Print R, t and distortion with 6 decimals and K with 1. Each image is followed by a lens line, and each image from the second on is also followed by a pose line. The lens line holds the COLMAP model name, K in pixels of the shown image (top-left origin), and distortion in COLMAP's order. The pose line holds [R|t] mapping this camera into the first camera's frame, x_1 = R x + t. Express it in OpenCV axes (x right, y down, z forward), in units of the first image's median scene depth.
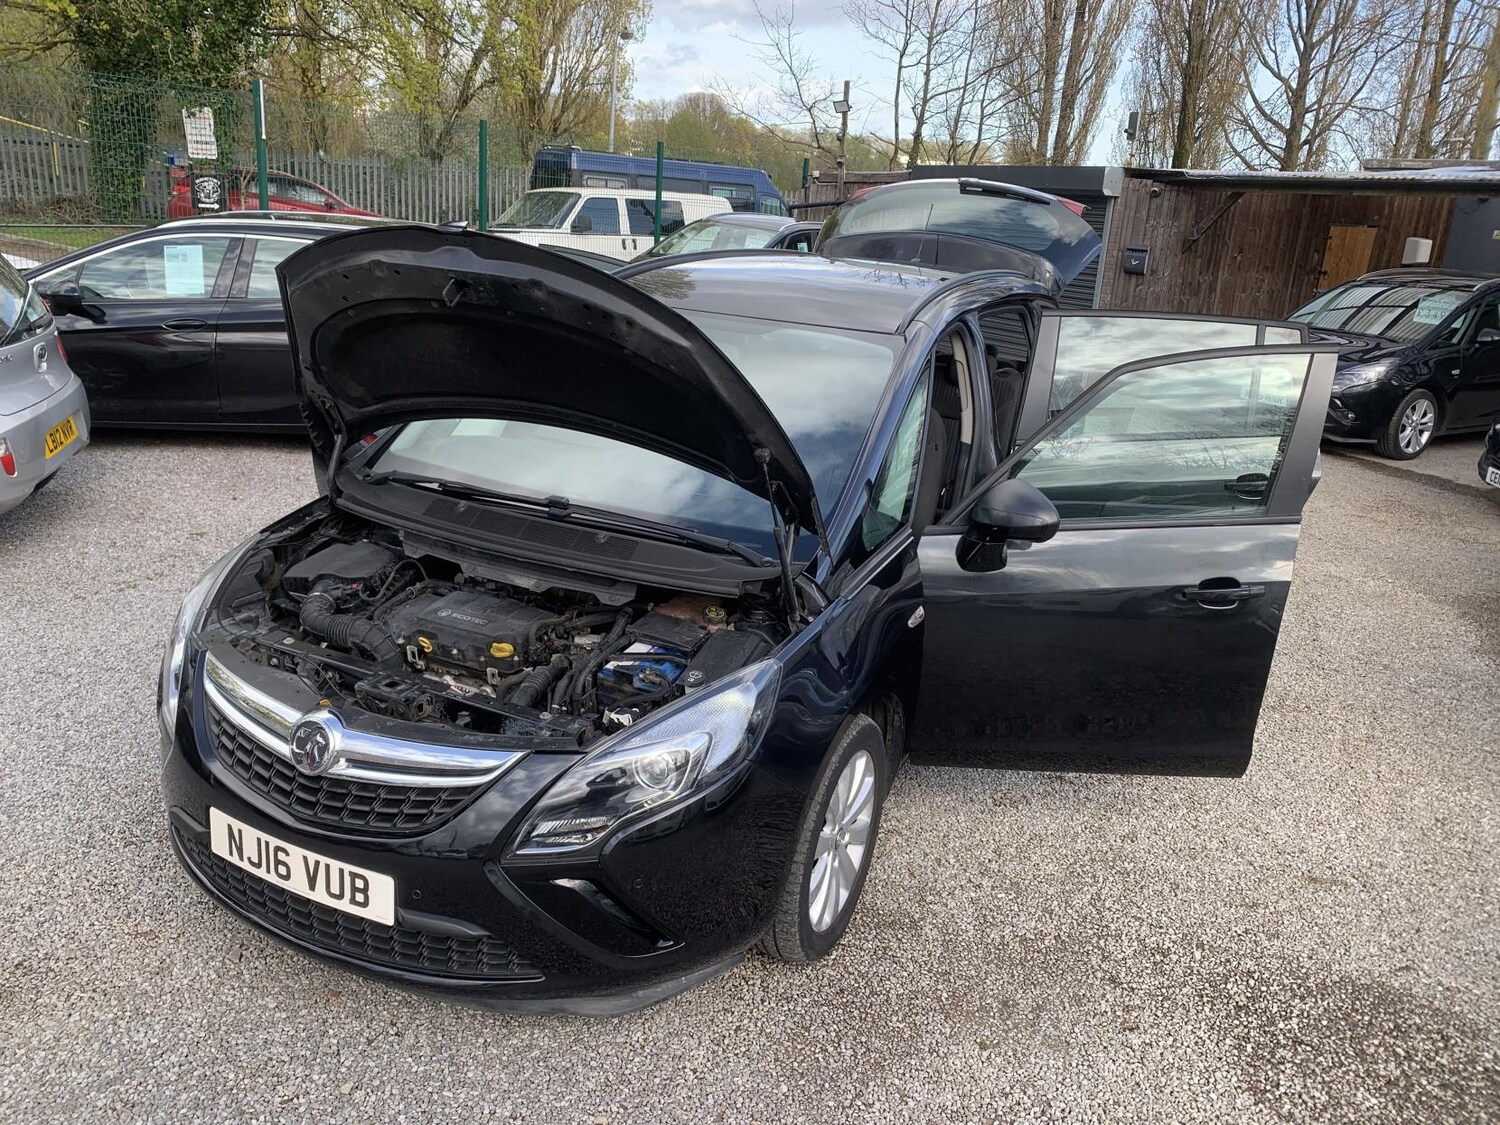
lens RADIAL K [[1161.5, 0, 740.0], [0, 1161.5, 538.6], [0, 0, 1]] dist [0.006701, -0.006353]
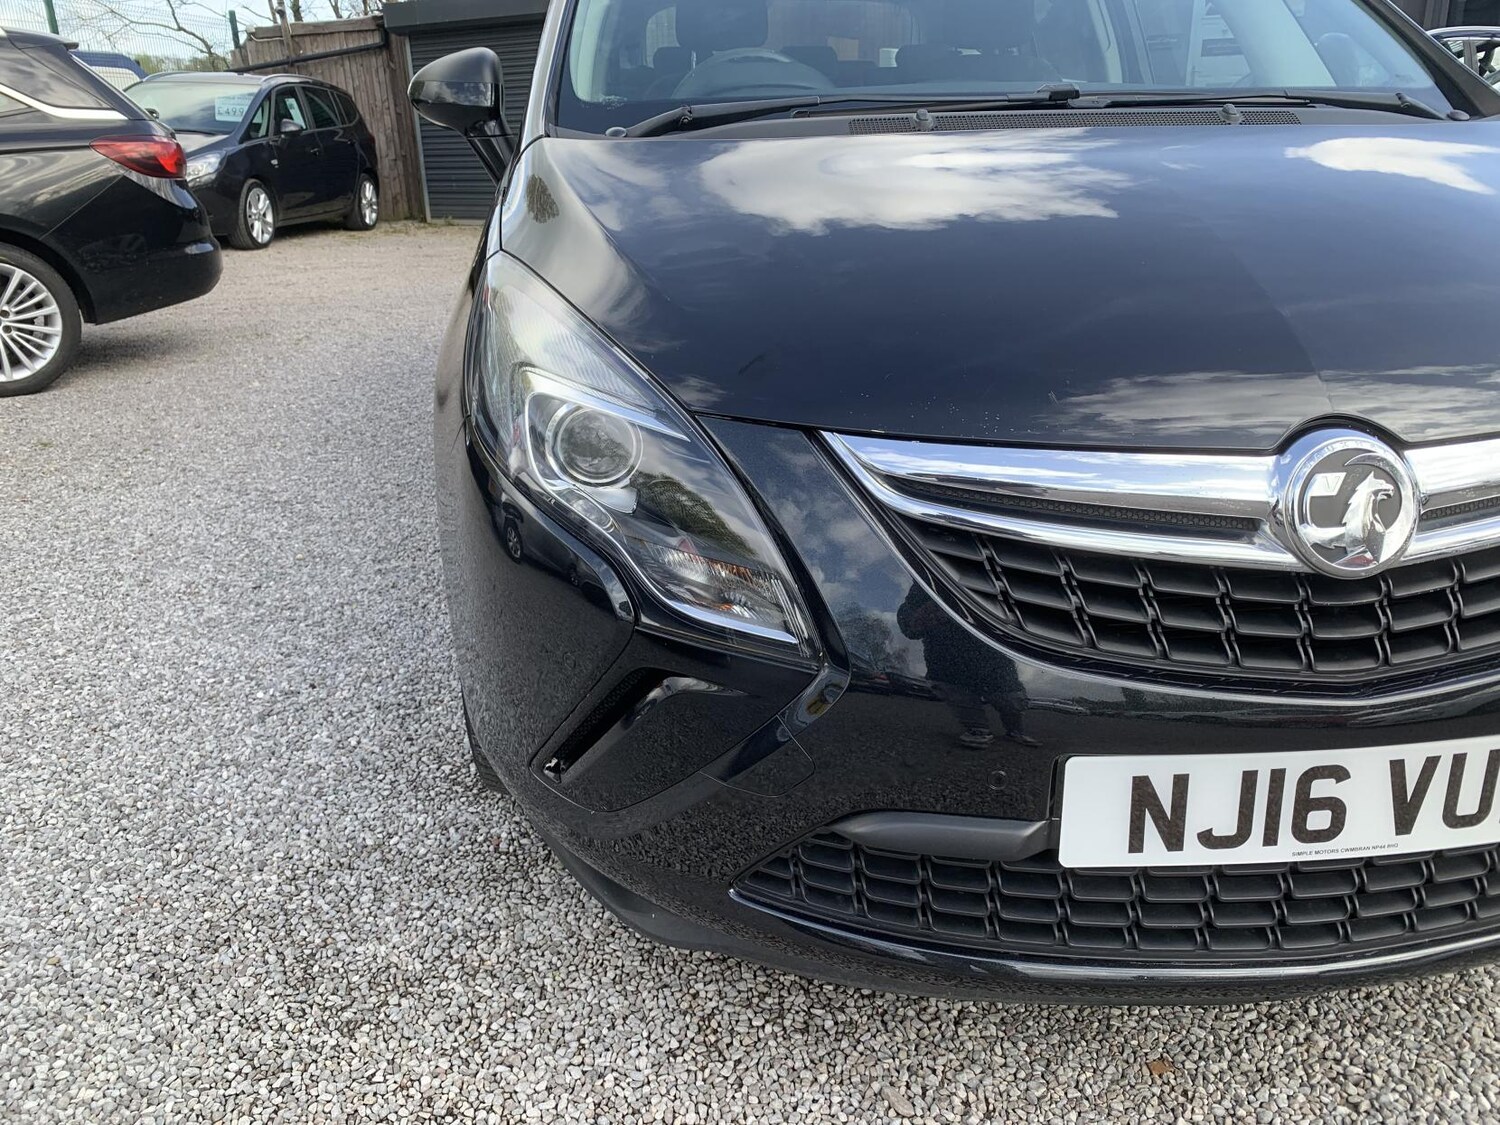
lens RADIAL K [[1161.5, 0, 754.9], [0, 1161.5, 548.5], [0, 0, 1]] dist [0.006701, -0.006353]
pose [[0.847947, -0.261268, 0.461221, -0.635681], [0.225907, 0.965239, 0.131453, 0.075630], [-0.479533, -0.007273, 0.877494, 0.627842]]
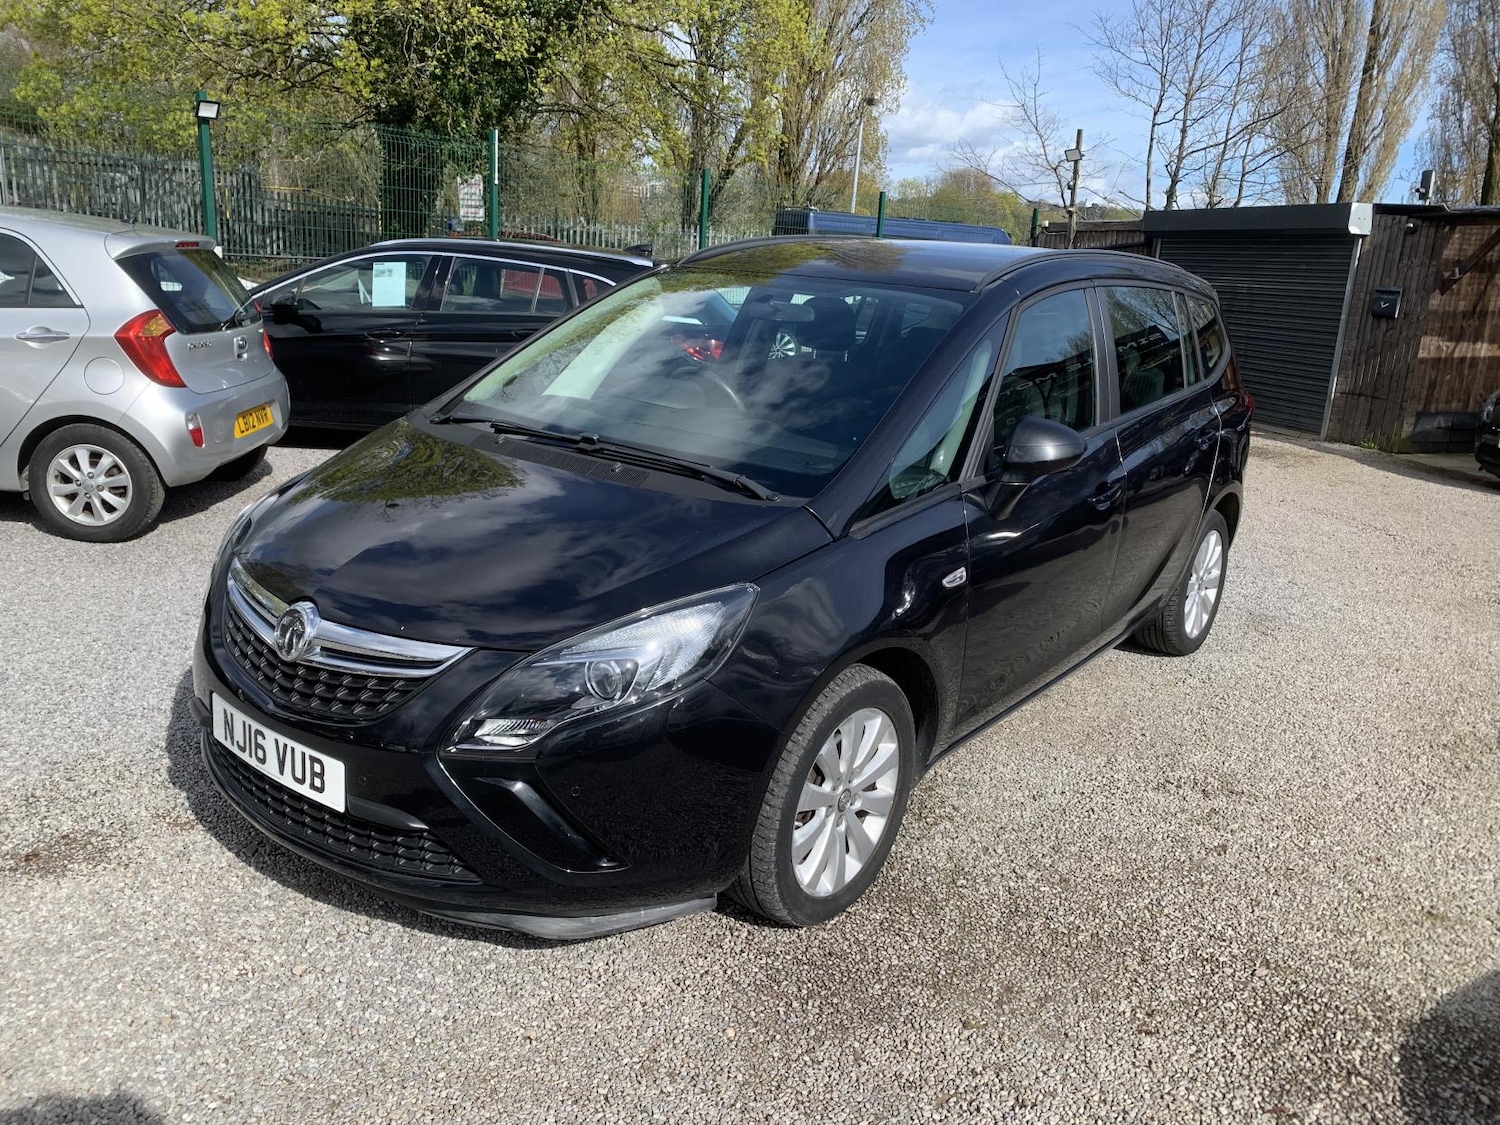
lens RADIAL K [[1161.5, 0, 745.8], [0, 1161.5, 533.6], [0, 0, 1]] dist [0.006701, -0.006353]
pose [[0.977327, 0.043557, -0.207208, 0.199690], [-0.056873, 0.996652, -0.058745, 0.109413], [0.203955, 0.069198, 0.976532, 0.059285]]
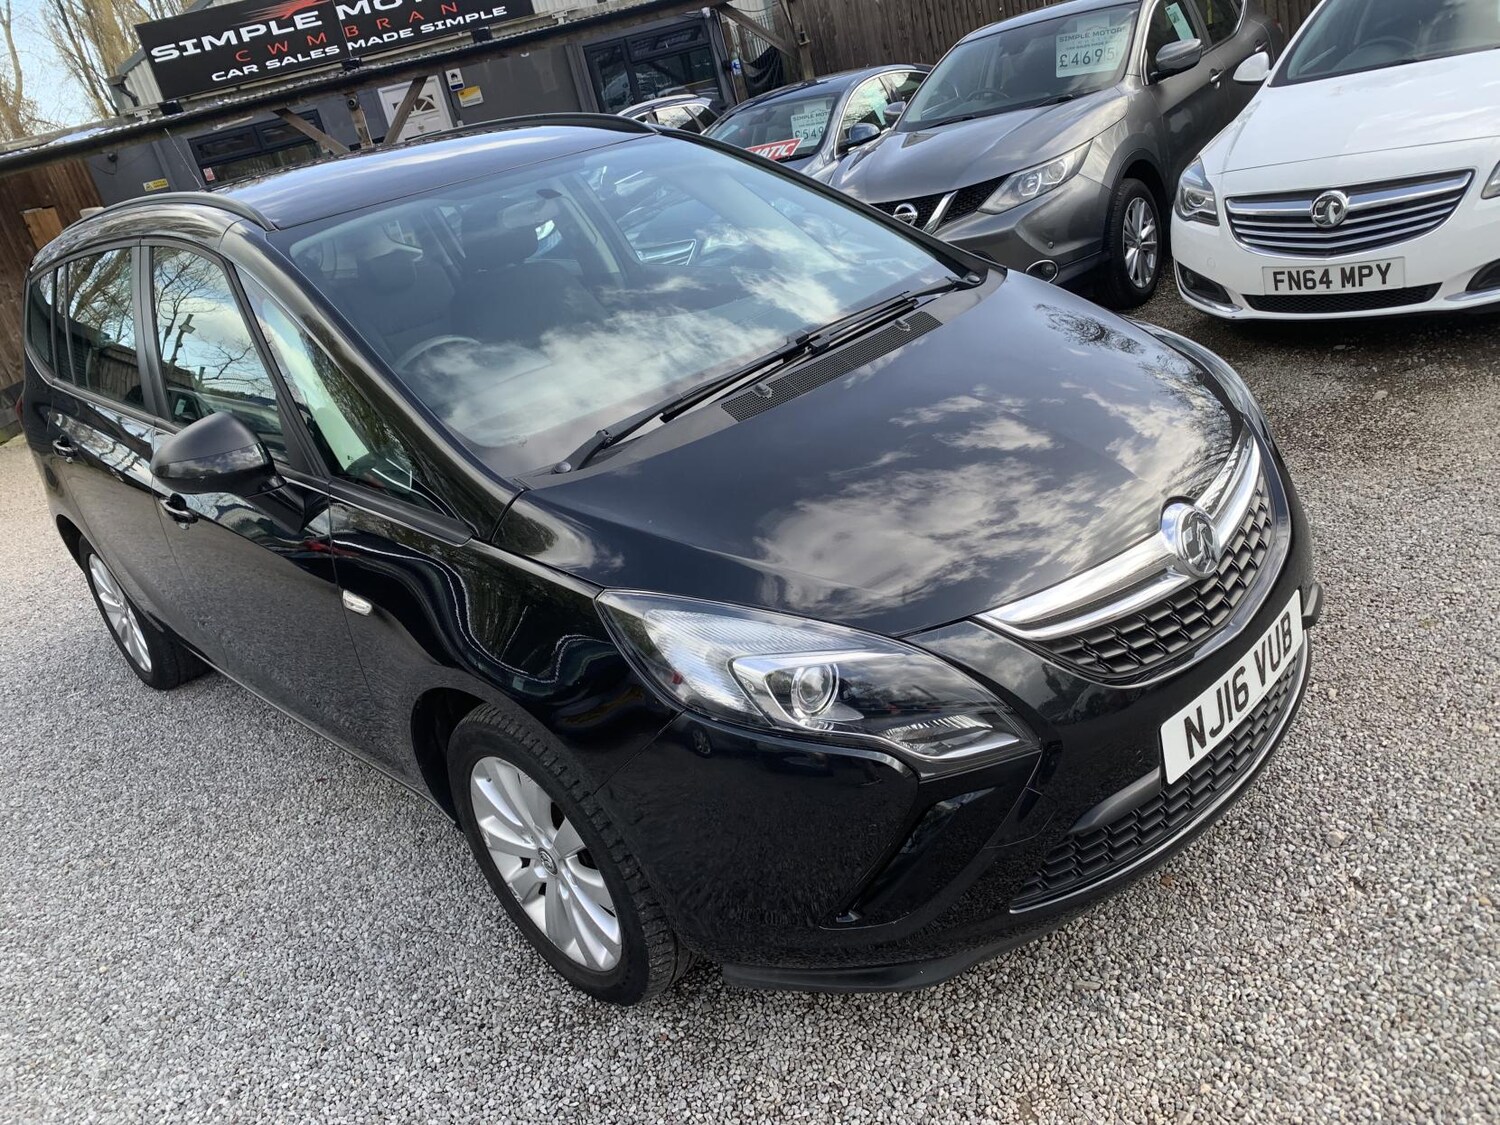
lens RADIAL K [[1161.5, 0, 758.1], [0, 1161.5, 544.5], [0, 0, 1]] dist [0.006701, -0.006353]
pose [[0.307023, -0.478302, 0.822778, -0.957298], [0.491197, 0.820124, 0.293467, -0.175762], [-0.815146, 0.314045, 0.486737, 0.730757]]
